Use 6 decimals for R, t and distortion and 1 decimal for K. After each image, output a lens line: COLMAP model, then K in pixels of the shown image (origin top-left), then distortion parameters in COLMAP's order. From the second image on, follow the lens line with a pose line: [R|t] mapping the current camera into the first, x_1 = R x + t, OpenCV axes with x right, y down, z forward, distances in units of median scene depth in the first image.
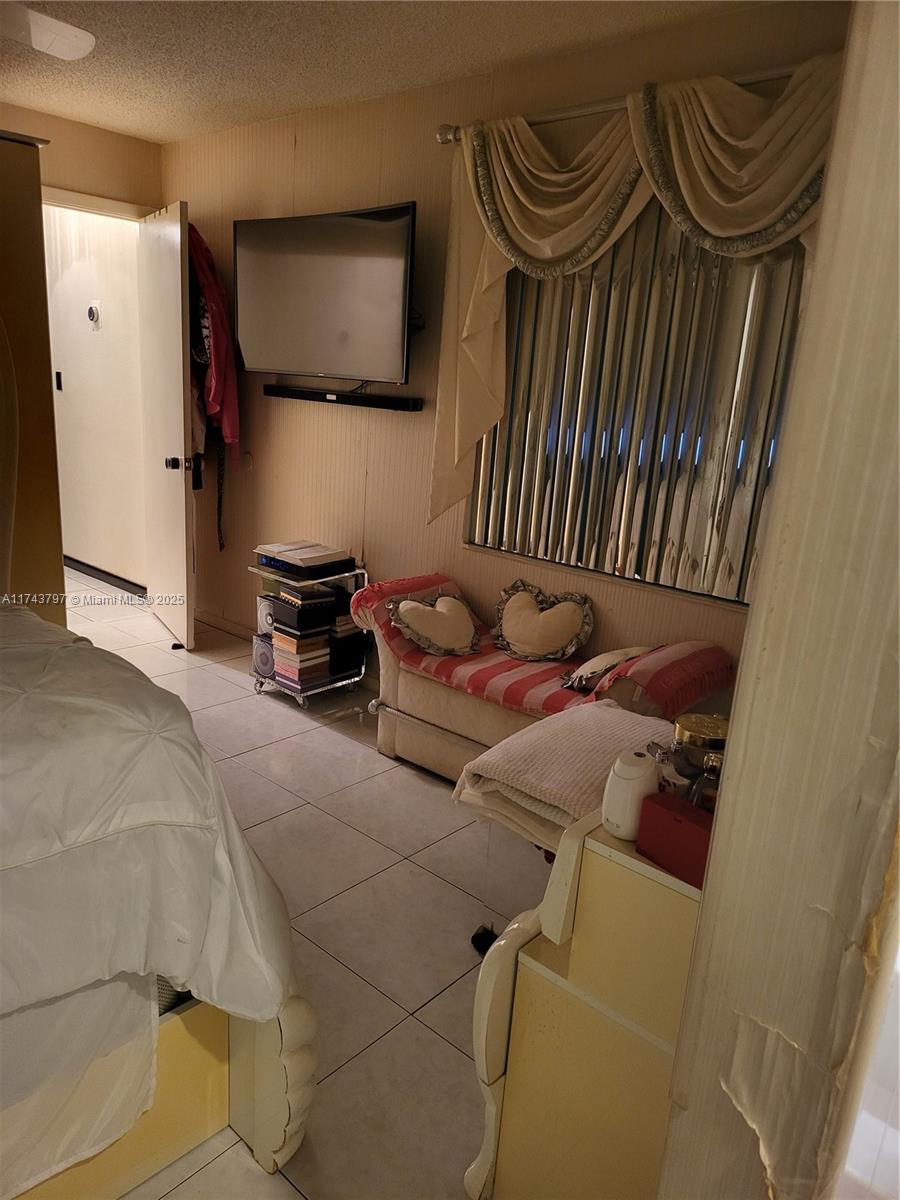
lens RADIAL K [[842.0, 0, 447.4], [0, 842.0, 611.3], [0, 0, 1]] dist [0.053824, -0.069551]
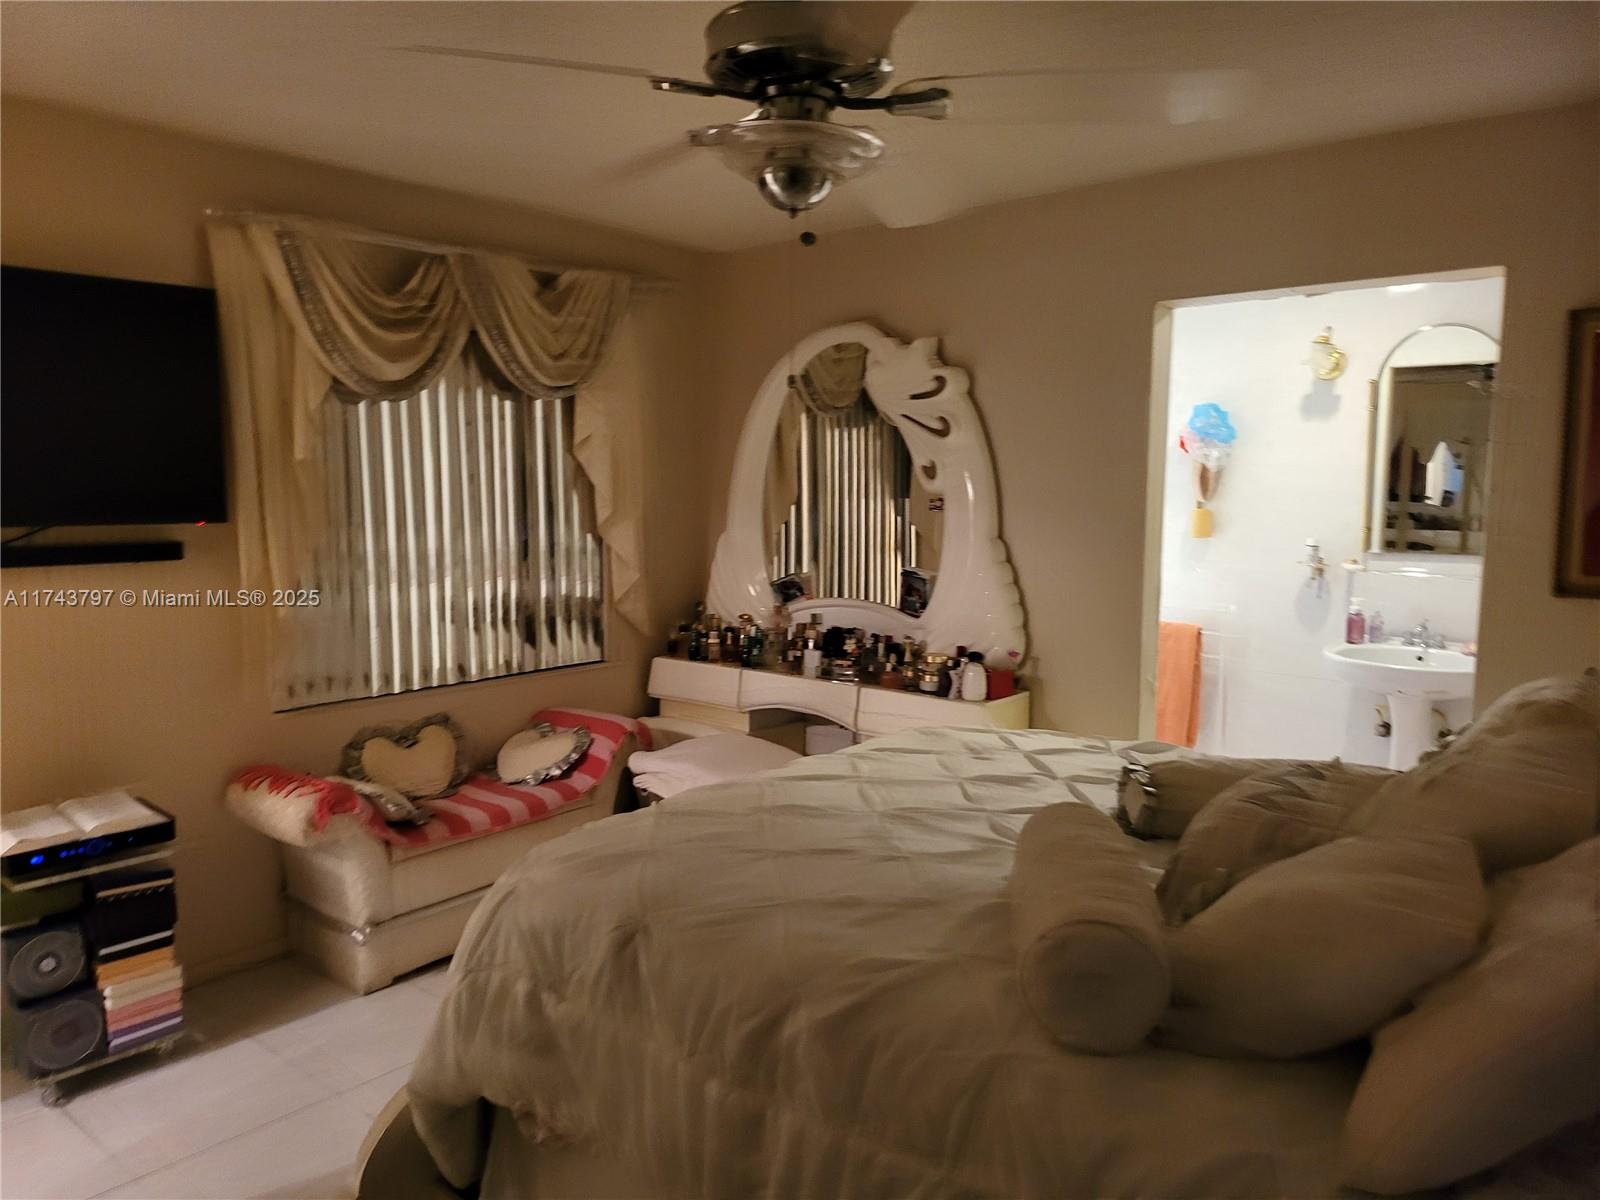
lens RADIAL K [[1119.9, 0, 805.9], [0, 1119.9, 605.4], [0, 0, 1]] dist [0.062773, -0.078942]
pose [[-0.036231, -0.176562, 0.983622, -1.073646], [0.260763, 0.948500, 0.179863, -0.253525], [-0.964723, 0.263009, 0.011675, 0.534687]]
